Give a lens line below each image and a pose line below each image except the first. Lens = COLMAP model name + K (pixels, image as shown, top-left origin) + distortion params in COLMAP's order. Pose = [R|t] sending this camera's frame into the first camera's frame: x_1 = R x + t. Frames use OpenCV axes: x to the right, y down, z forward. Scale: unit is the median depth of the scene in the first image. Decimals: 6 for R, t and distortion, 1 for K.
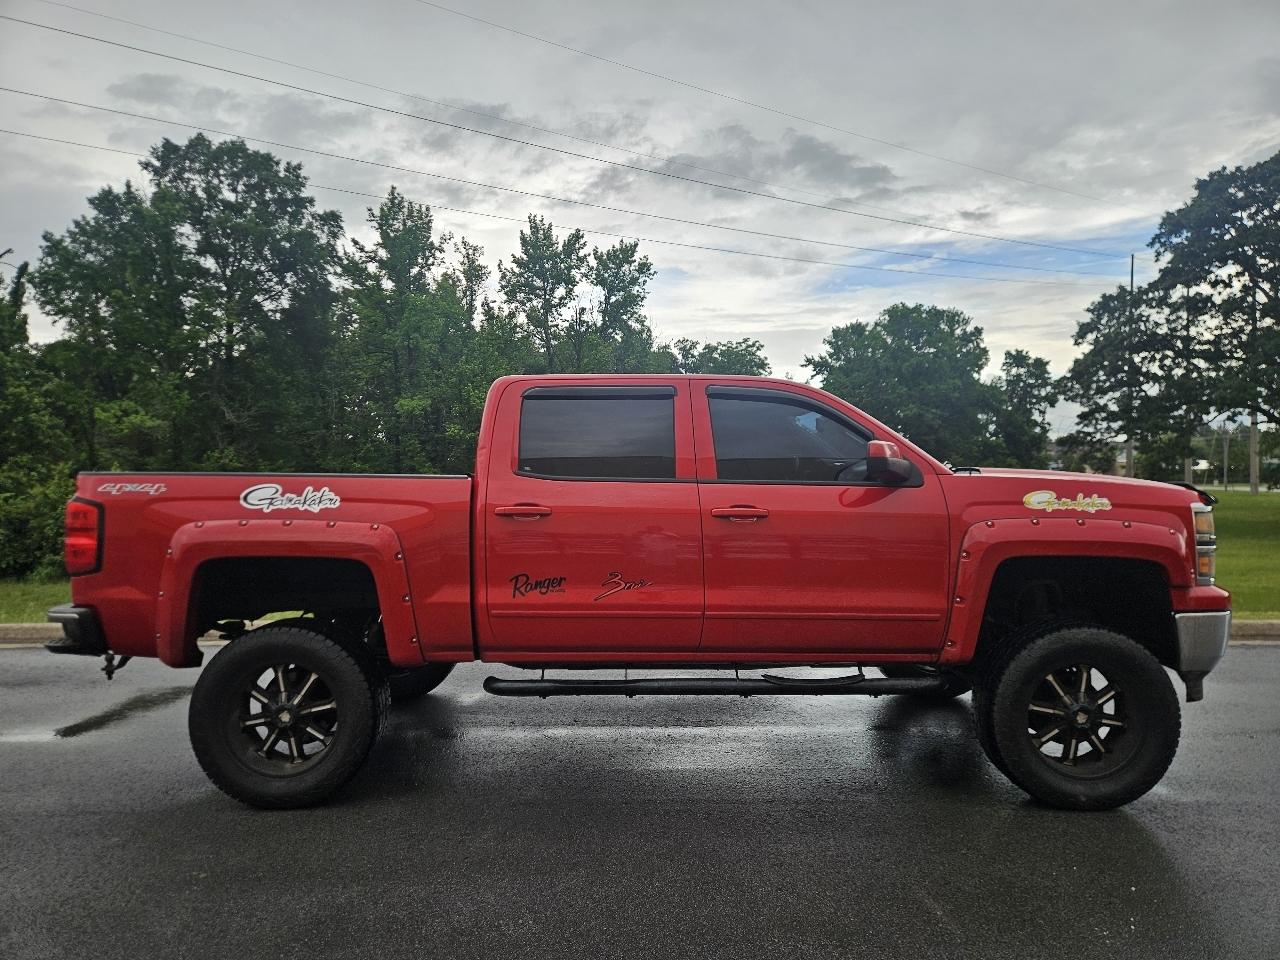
lens RADIAL K [[852.9, 0, 639.8], [0, 852.9, 479.5], [0, 0, 1]] dist [0.074563, -0.053919]
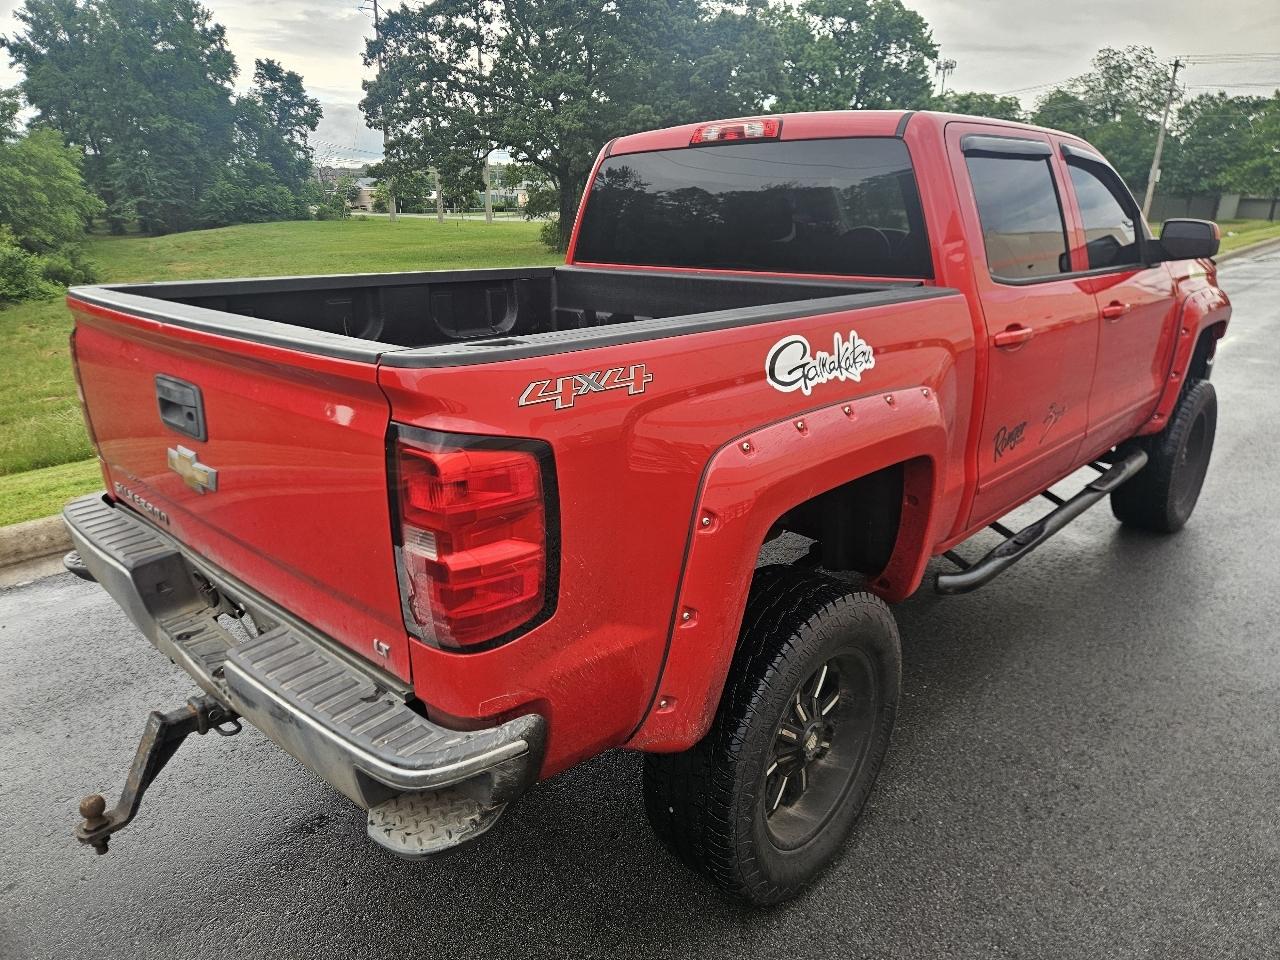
lens RADIAL K [[852.9, 0, 622.8], [0, 852.9, 469.5], [0, 0, 1]] dist [0.074563, -0.053919]
pose [[0.696230, -0.212504, 0.685643, -0.061103], [0.004037, 0.956319, 0.292297, -0.004581], [-0.717807, -0.200738, 0.666676, 0.054033]]
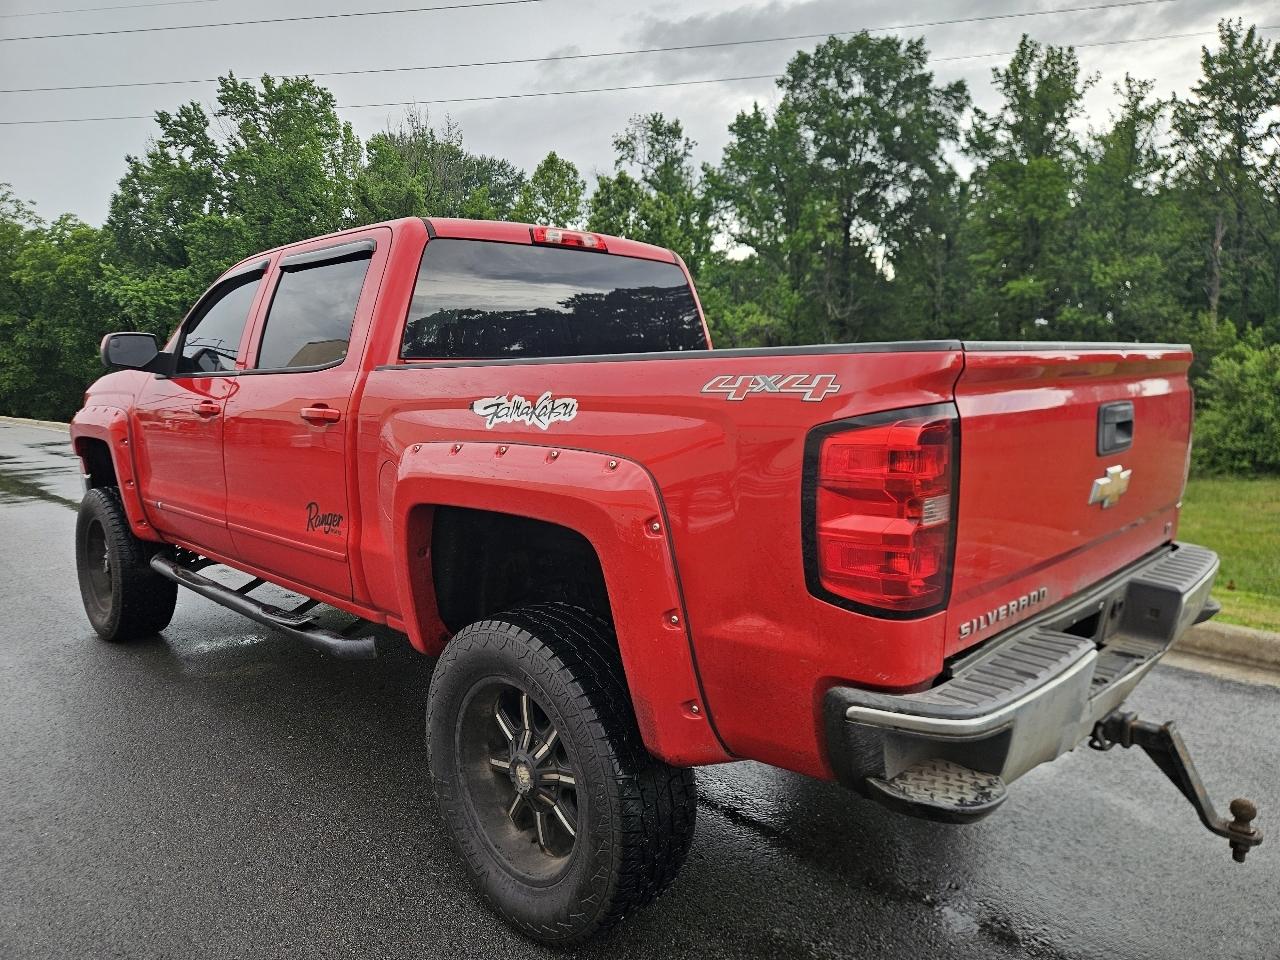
lens RADIAL K [[853.8, 0, 619.0], [0, 853.8, 485.7], [0, 0, 1]] dist [0.073490, -0.053647]
pose [[0.691991, 0.098307, -0.715181, 0.109542], [-0.004291, 0.991227, 0.132100, 0.000584], [0.721893, -0.088343, 0.686343, 0.050241]]
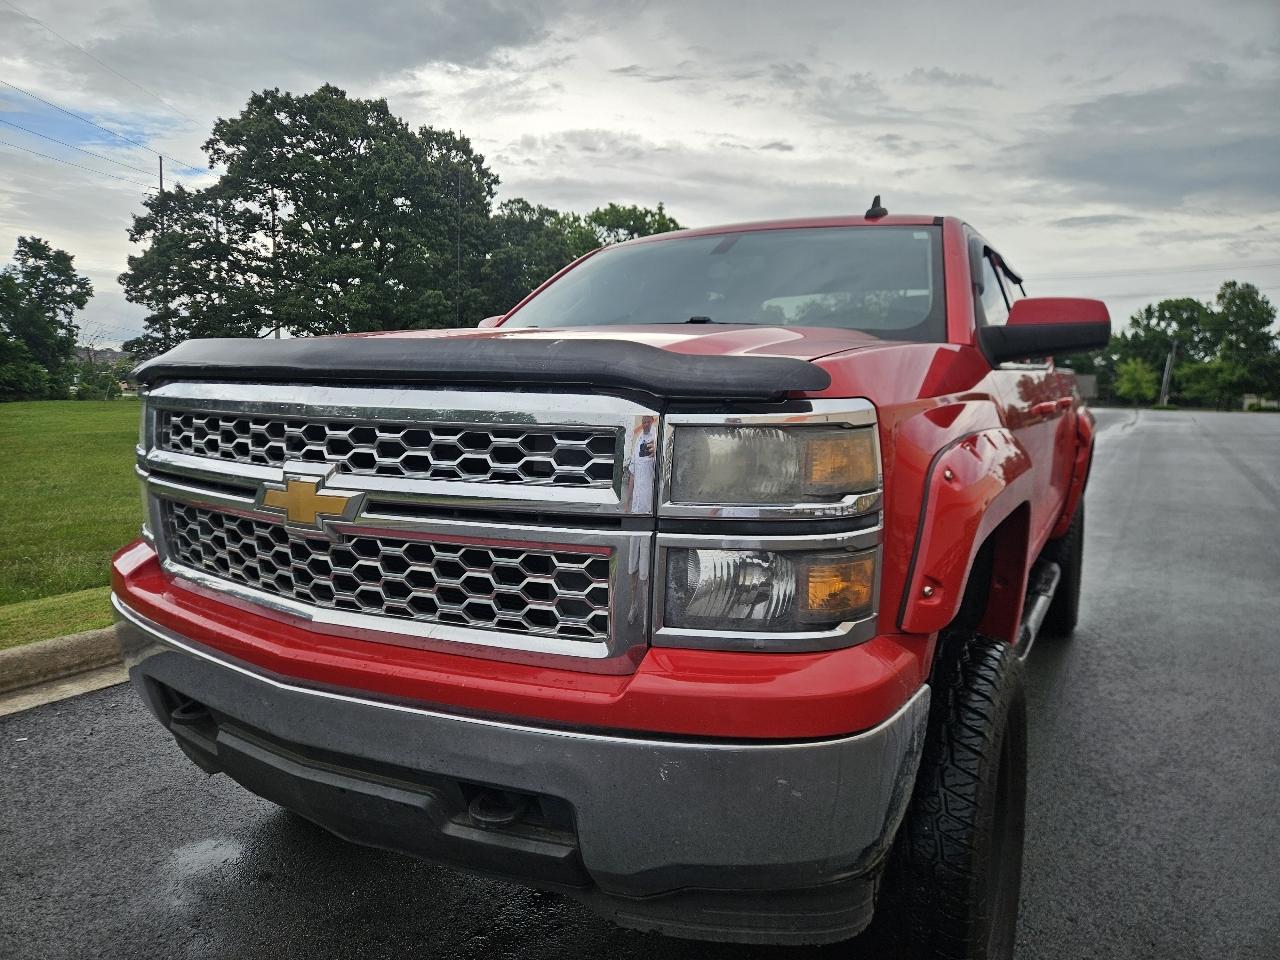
lens RADIAL K [[853.8, 0, 619.1], [0, 853.8, 467.3], [0, 0, 1]] dist [0.073490, -0.053647]
pose [[0.527616, -0.065288, 0.846970, -0.020581], [-0.009874, 0.996504, 0.082965, 0.001844], [-0.849426, -0.052137, 0.525127, 0.069521]]
